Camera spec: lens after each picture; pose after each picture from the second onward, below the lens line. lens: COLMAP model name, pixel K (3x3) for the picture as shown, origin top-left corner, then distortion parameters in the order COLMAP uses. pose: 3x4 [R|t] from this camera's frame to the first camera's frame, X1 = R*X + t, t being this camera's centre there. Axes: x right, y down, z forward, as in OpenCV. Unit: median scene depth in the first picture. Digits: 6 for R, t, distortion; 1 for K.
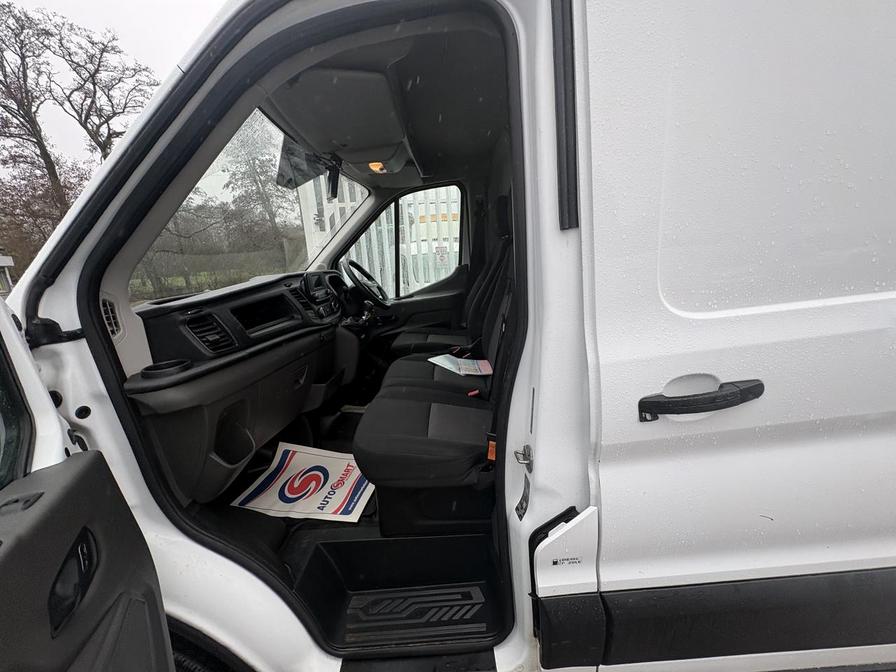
lens RADIAL K [[355.7, 0, 446.8], [0, 355.7, 337.1], [0, 0, 1]] dist [0.002702, -0.000761]
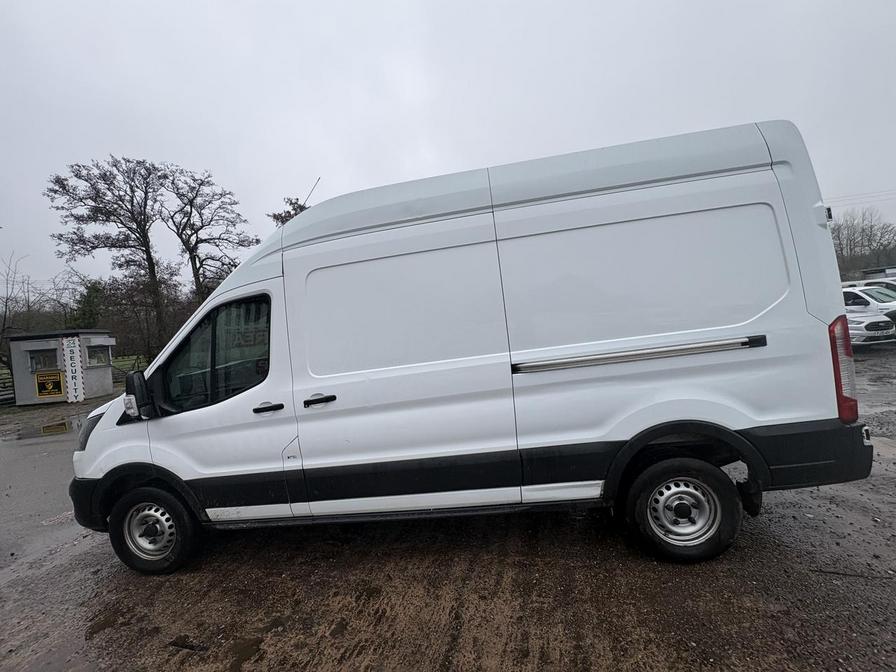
lens RADIAL K [[355.7, 0, 445.6], [0, 355.7, 336.9], [0, 0, 1]] dist [0.002702, -0.000761]
pose [[0.993380, -0.017330, -0.113559, 0.230142], [-0.004298, 0.982255, -0.187500, 0.020163], [0.114793, 0.186747, 0.975678, -0.233484]]
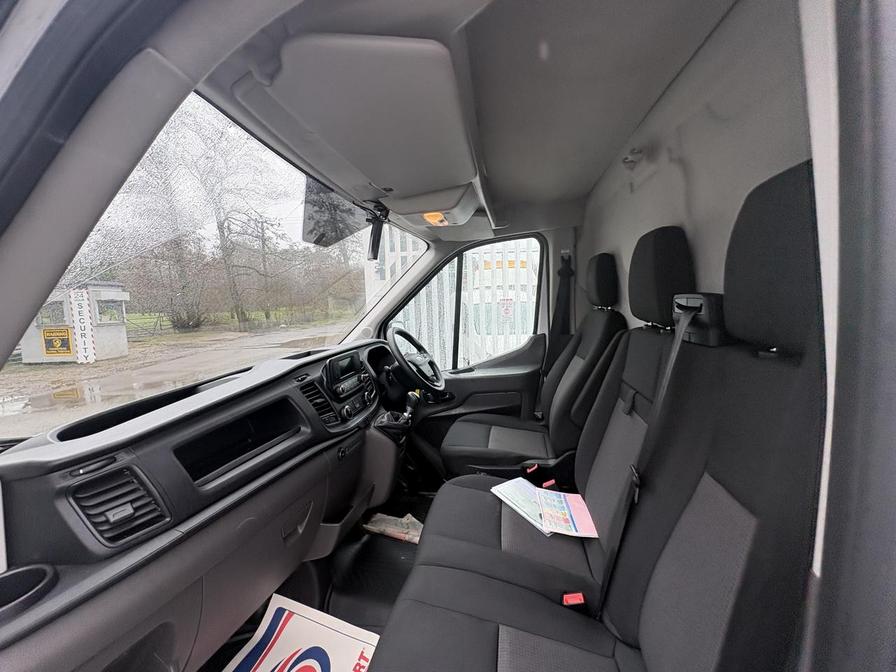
lens RADIAL K [[355.7, 0, 447.2], [0, 355.7, 337.4], [0, 0, 1]] dist [0.002702, -0.000761]
pose [[0.985560, 0.045134, -0.163201, -0.009070], [-0.063208, 0.992215, -0.107308, -0.034193], [0.157087, 0.116074, 0.980740, 0.068279]]
